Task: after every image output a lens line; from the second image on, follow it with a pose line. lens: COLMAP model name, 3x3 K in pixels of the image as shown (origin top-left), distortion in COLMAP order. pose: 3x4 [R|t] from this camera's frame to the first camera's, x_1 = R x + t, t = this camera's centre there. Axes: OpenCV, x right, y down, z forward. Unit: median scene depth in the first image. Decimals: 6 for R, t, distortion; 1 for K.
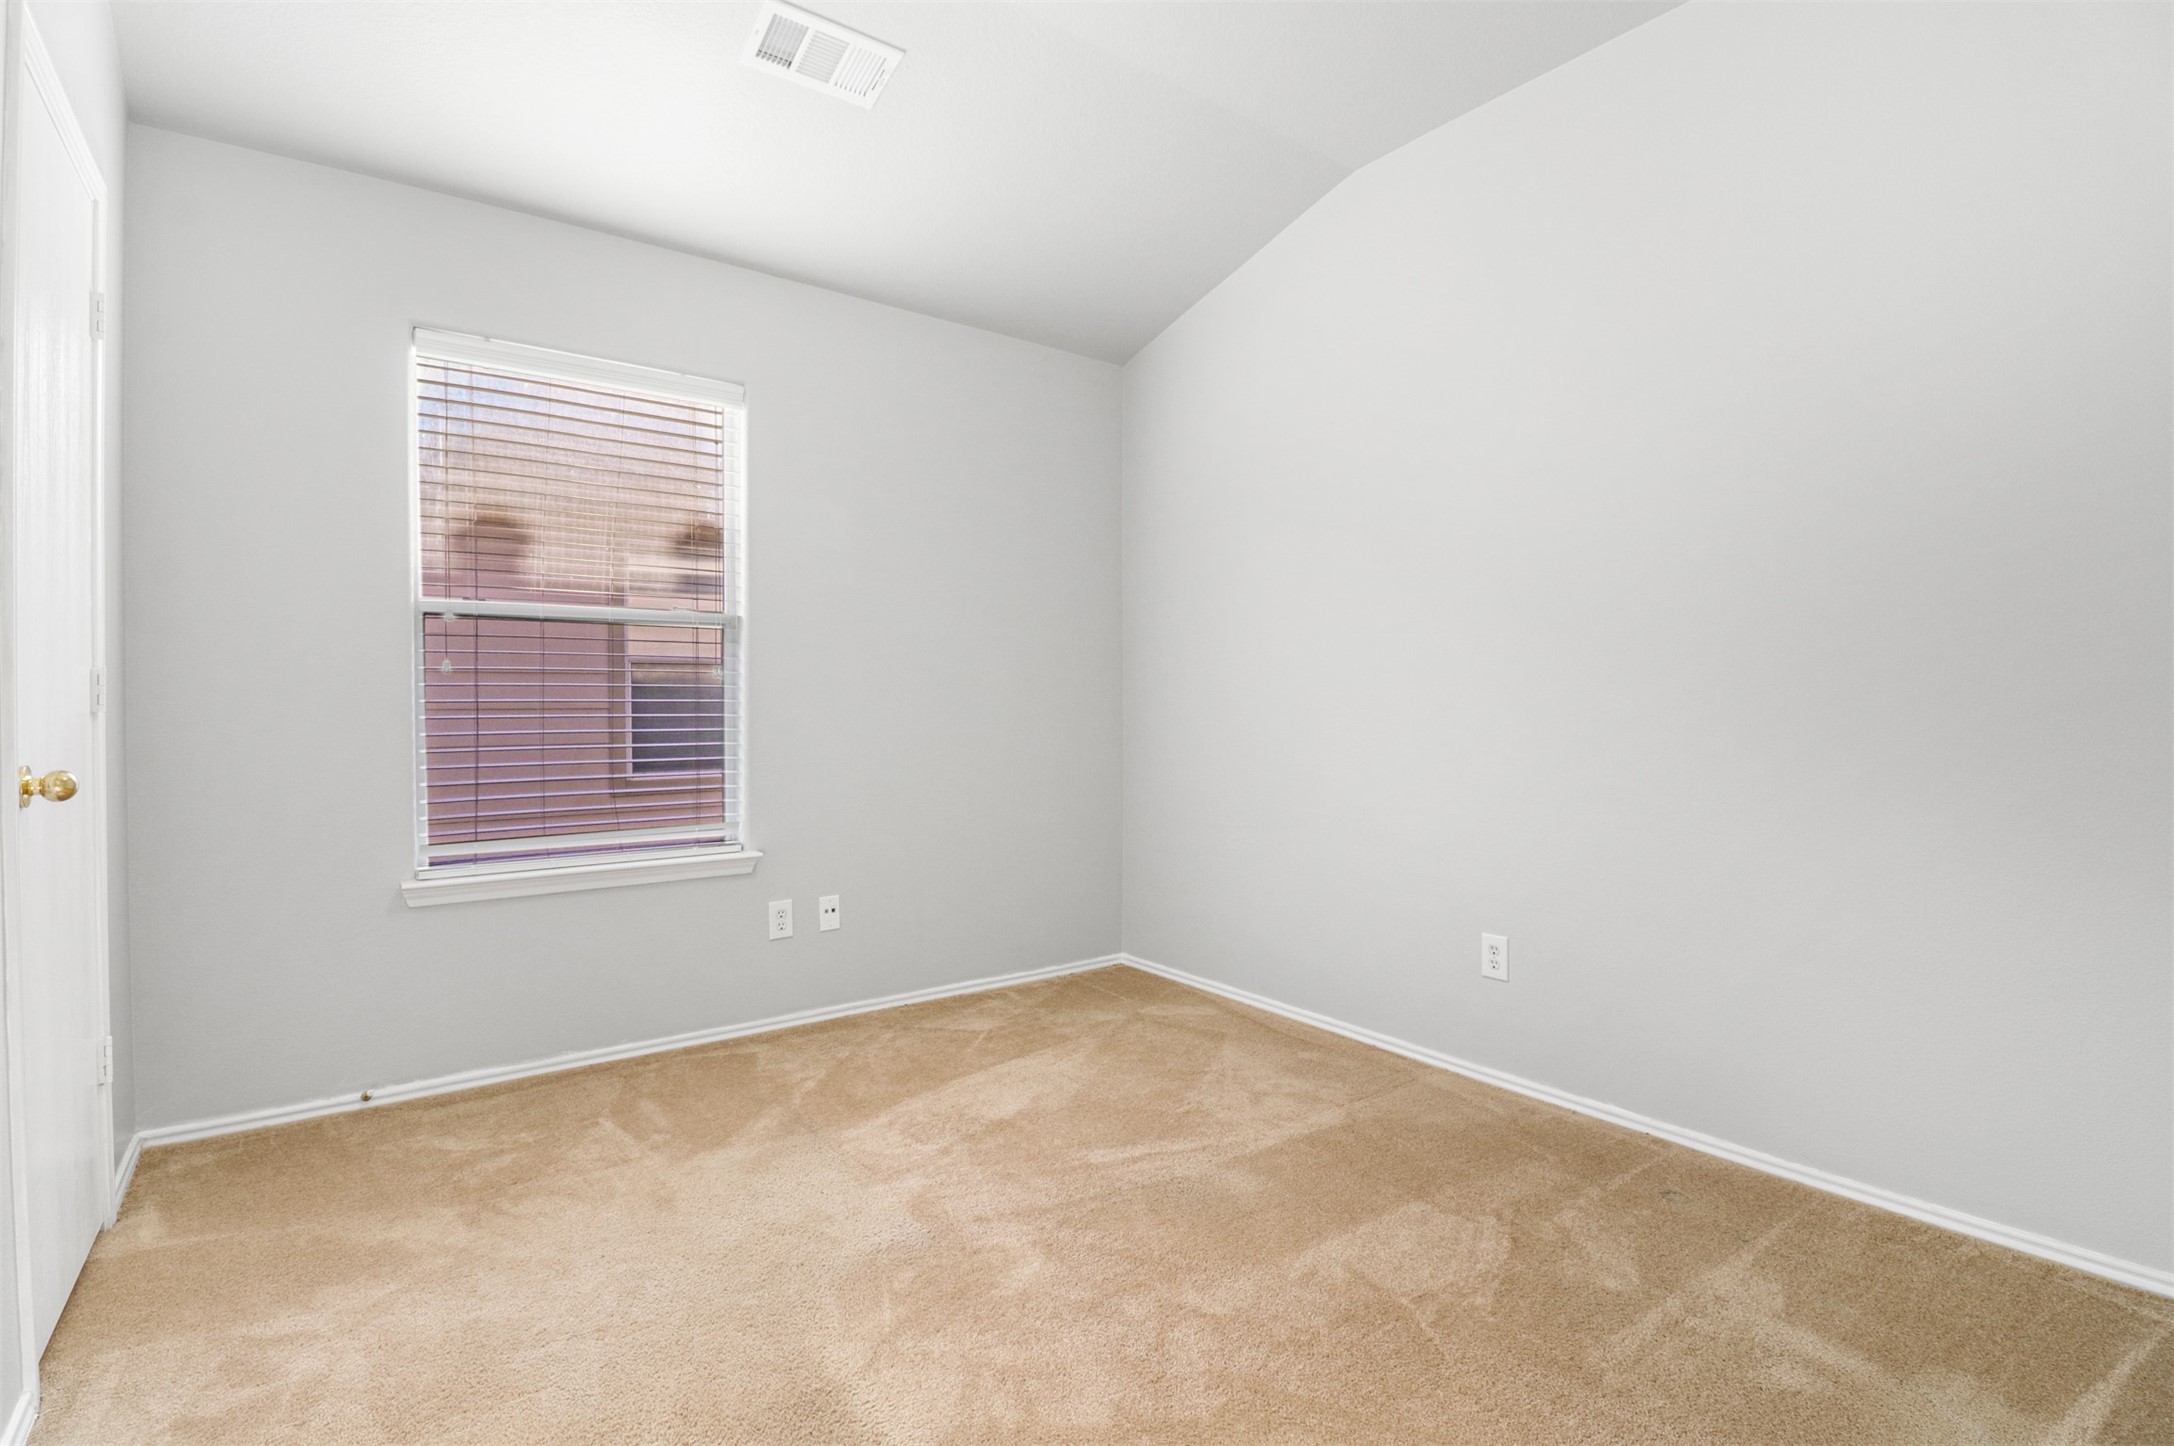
lens RADIAL K [[1029.5, 0, 1066.5], [0, 1029.5, 715.7], [0, 0, 1]] dist [0.002237, -0.006666]
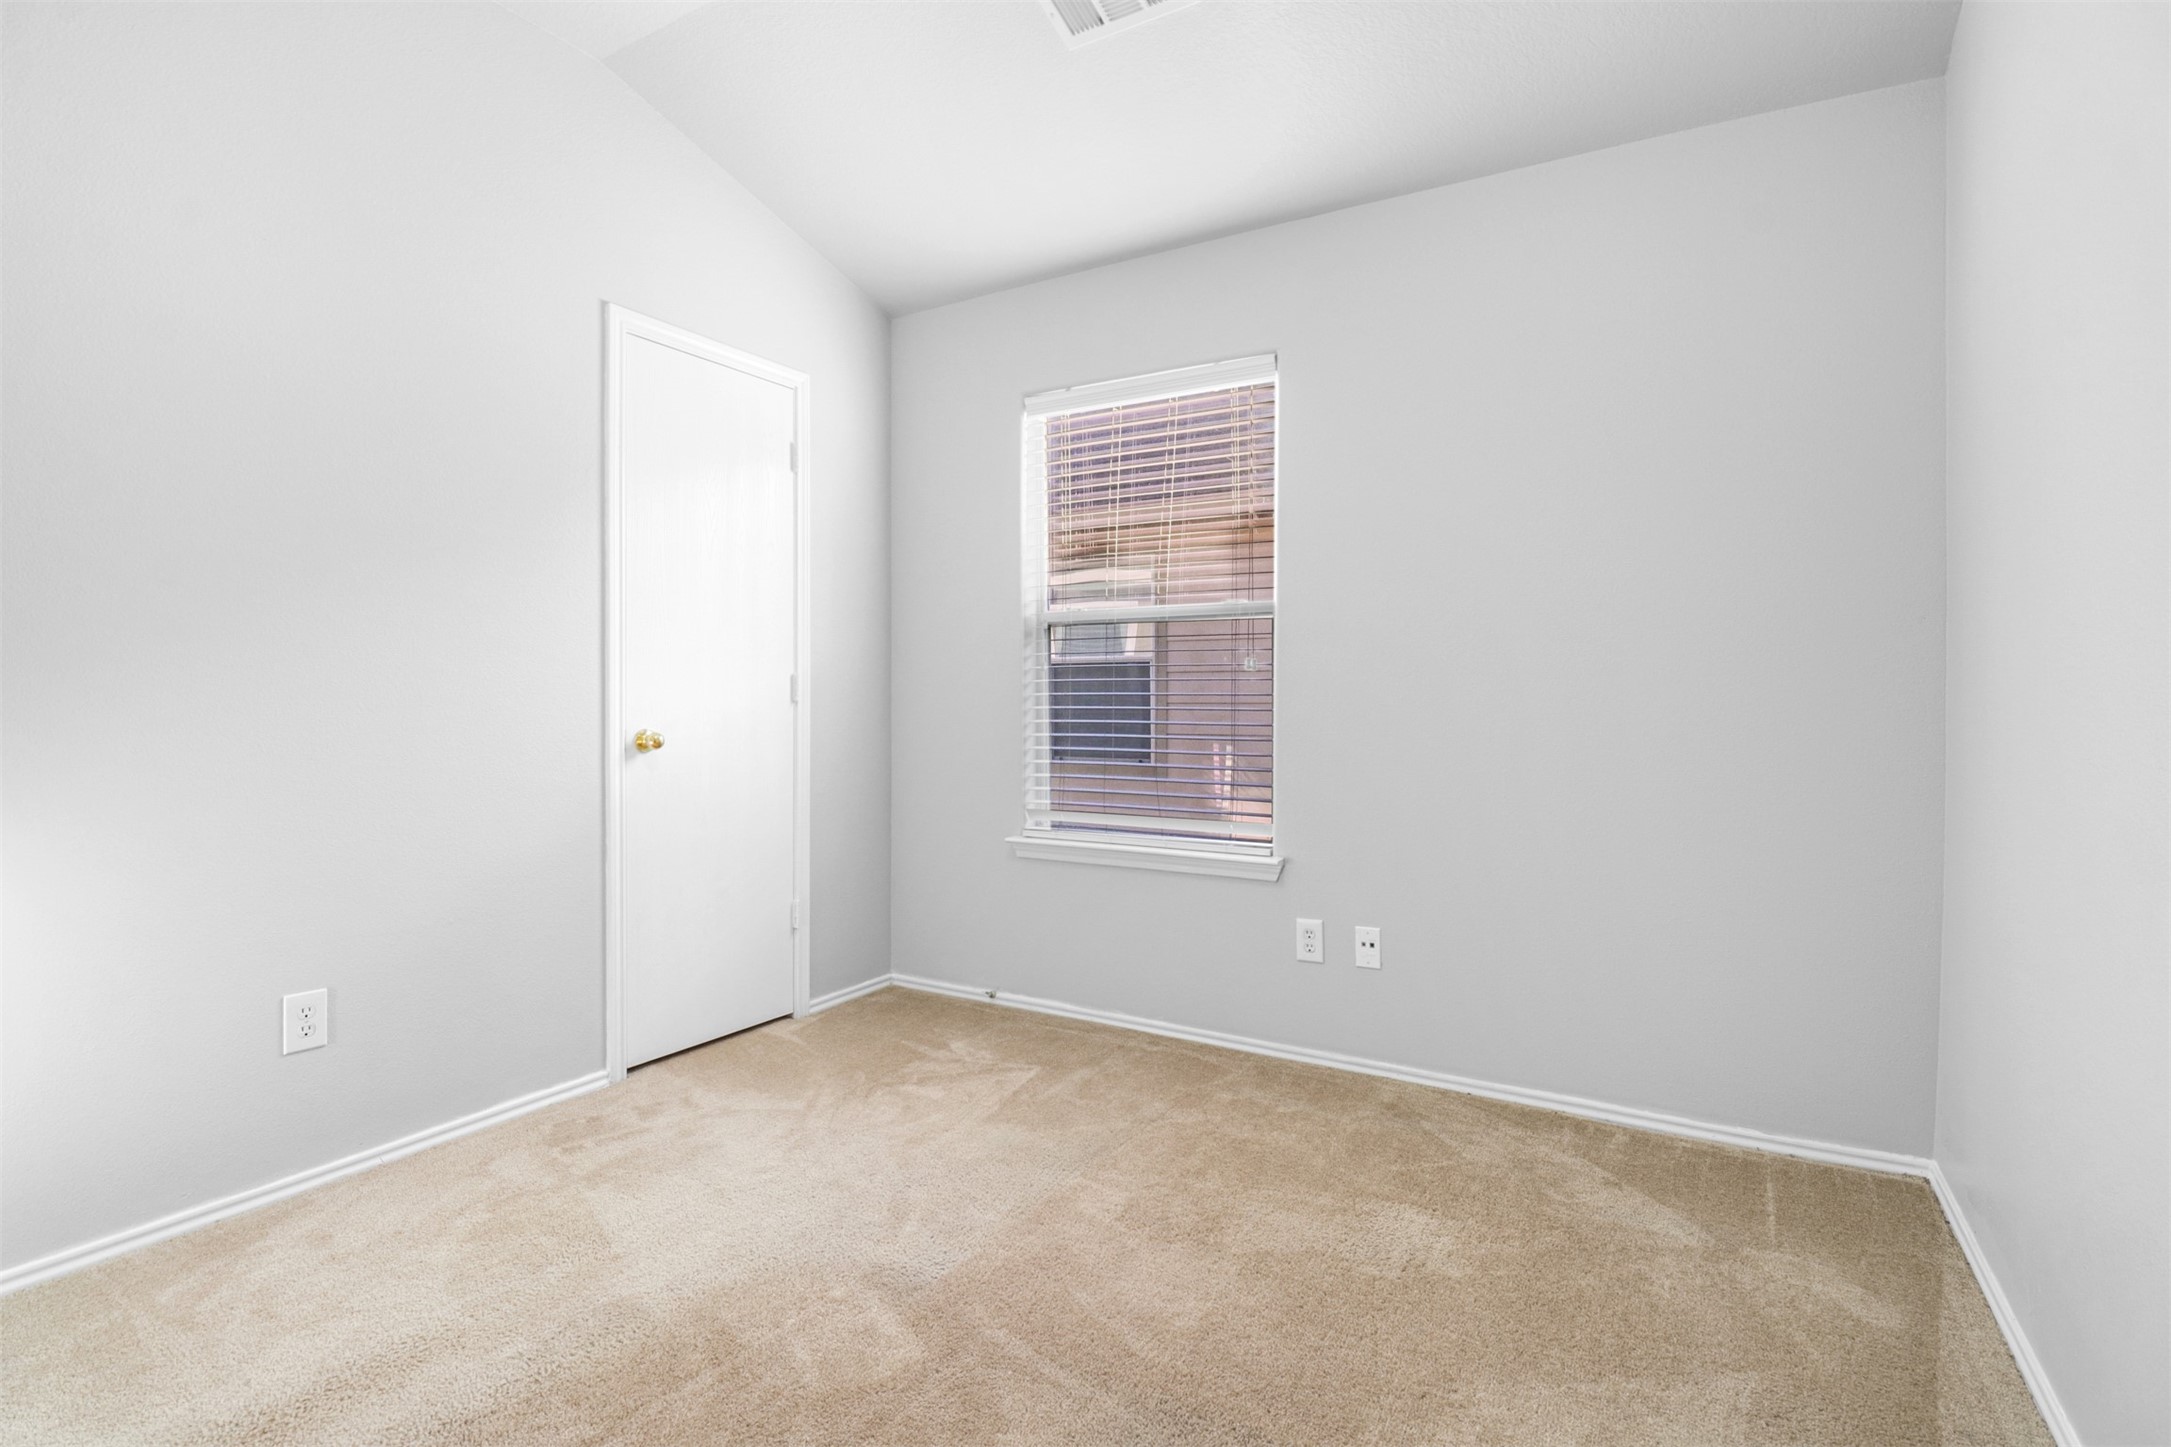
lens RADIAL K [[1028.0, 0, 1104.0], [0, 1028.0, 710.2], [0, 0, 1]] dist [0.002237, -0.006666]
pose [[0.406411, 0.016046, -0.913550, 0.476974], [-0.015558, 0.999822, 0.010639, -0.008075], [0.913558, 0.009889, 0.406588, 0.492452]]
